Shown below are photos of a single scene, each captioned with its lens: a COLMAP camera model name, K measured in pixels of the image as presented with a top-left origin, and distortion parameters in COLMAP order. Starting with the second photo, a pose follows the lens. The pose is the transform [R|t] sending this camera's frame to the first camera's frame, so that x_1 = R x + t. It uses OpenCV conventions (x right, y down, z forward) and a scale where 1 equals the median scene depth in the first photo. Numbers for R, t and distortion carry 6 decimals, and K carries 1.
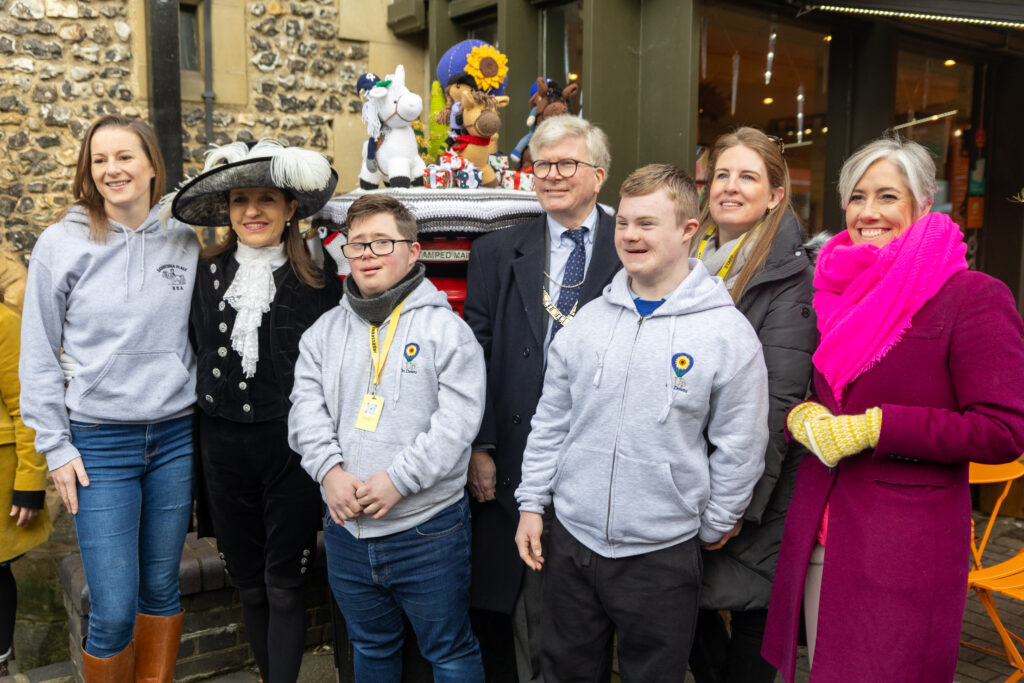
lens RADIAL K [[945.5, 0, 508.2], [0, 945.5, 342.5], [0, 0, 1]] dist [-0.011454, 0.000000]
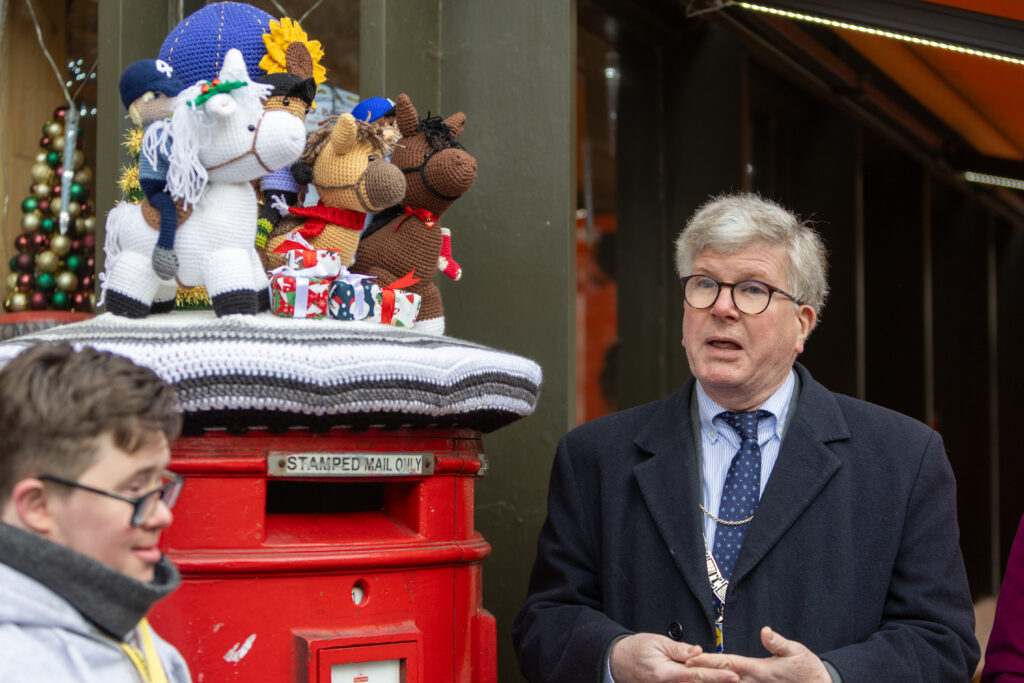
lens RADIAL K [[2208.6, 0, 485.4], [0, 2208.6, 321.0], [0, 0, 1]] dist [-0.011791, 0.000000]
pose [[0.843438, 0.025448, 0.536624, -0.411606], [0.064745, 0.986782, -0.148559, 0.001137], [-0.533311, 0.160044, 0.830641, 0.051979]]
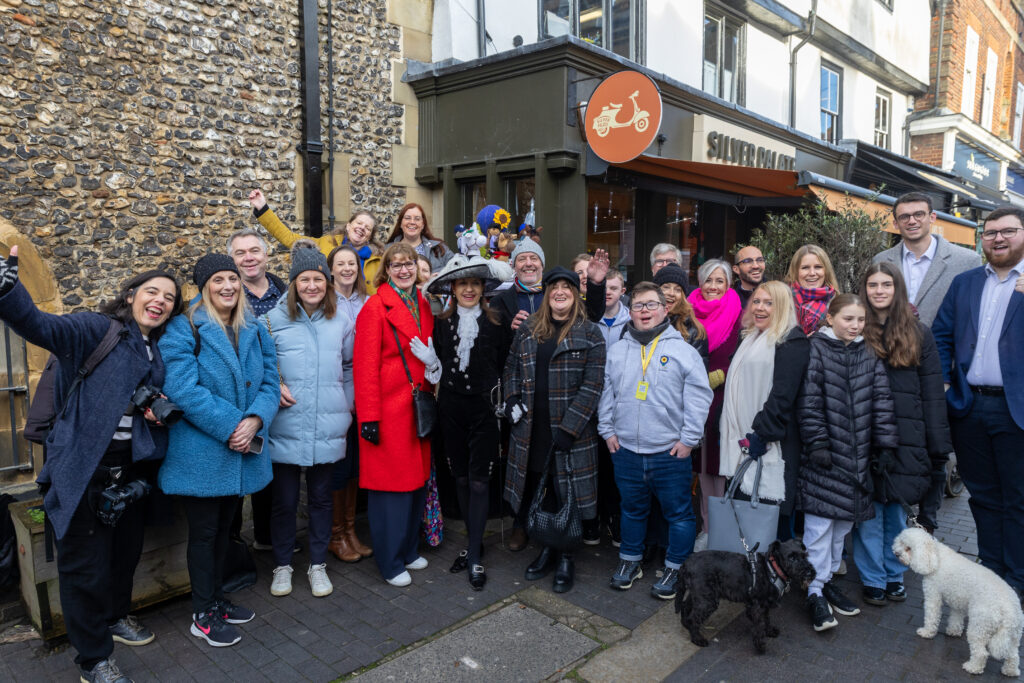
lens RADIAL K [[695.1, 0, 514.8], [0, 695.1, 333.4], [0, 0, 1]] dist [0.006322, -0.010560]
pose [[0.978264, -0.022310, 0.206159, -0.265025], [0.025443, 0.999597, -0.012555, -0.000426], [-0.205796, 0.017527, 0.978438, -0.473652]]
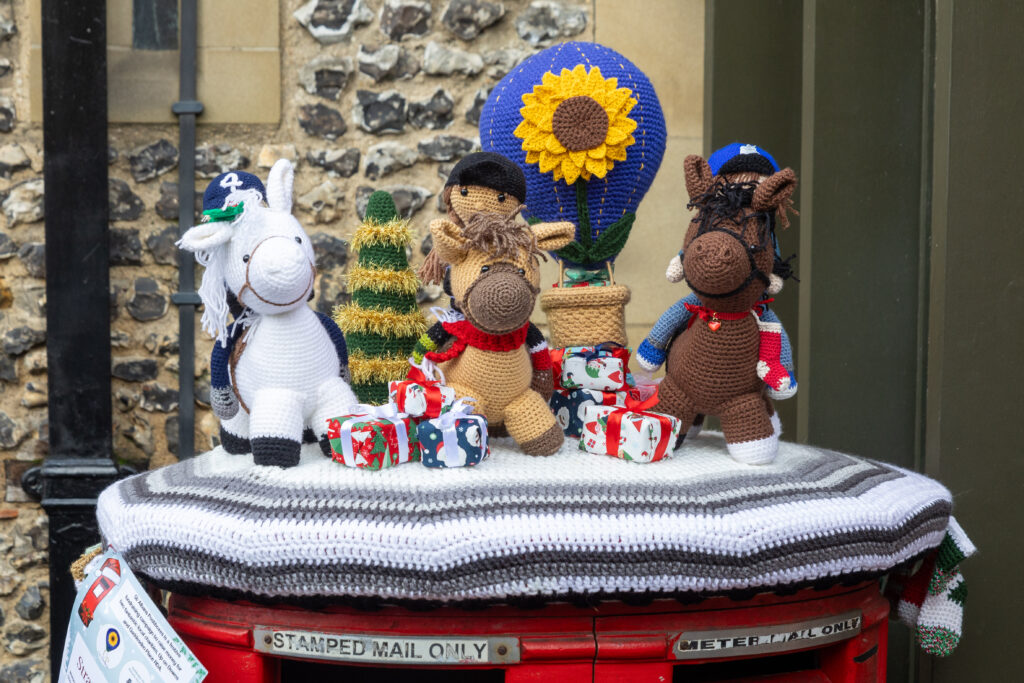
lens RADIAL K [[2414.9, 0, 466.2], [0, 2414.9, 406.2], [0, 0, 1]] dist [-0.001868, 0.000000]
pose [[0.902042, 0.039712, -0.429818, 0.283291], [-0.049143, 0.998733, -0.010861, -0.129508], [0.428842, 0.030920, 0.902850, 0.082439]]
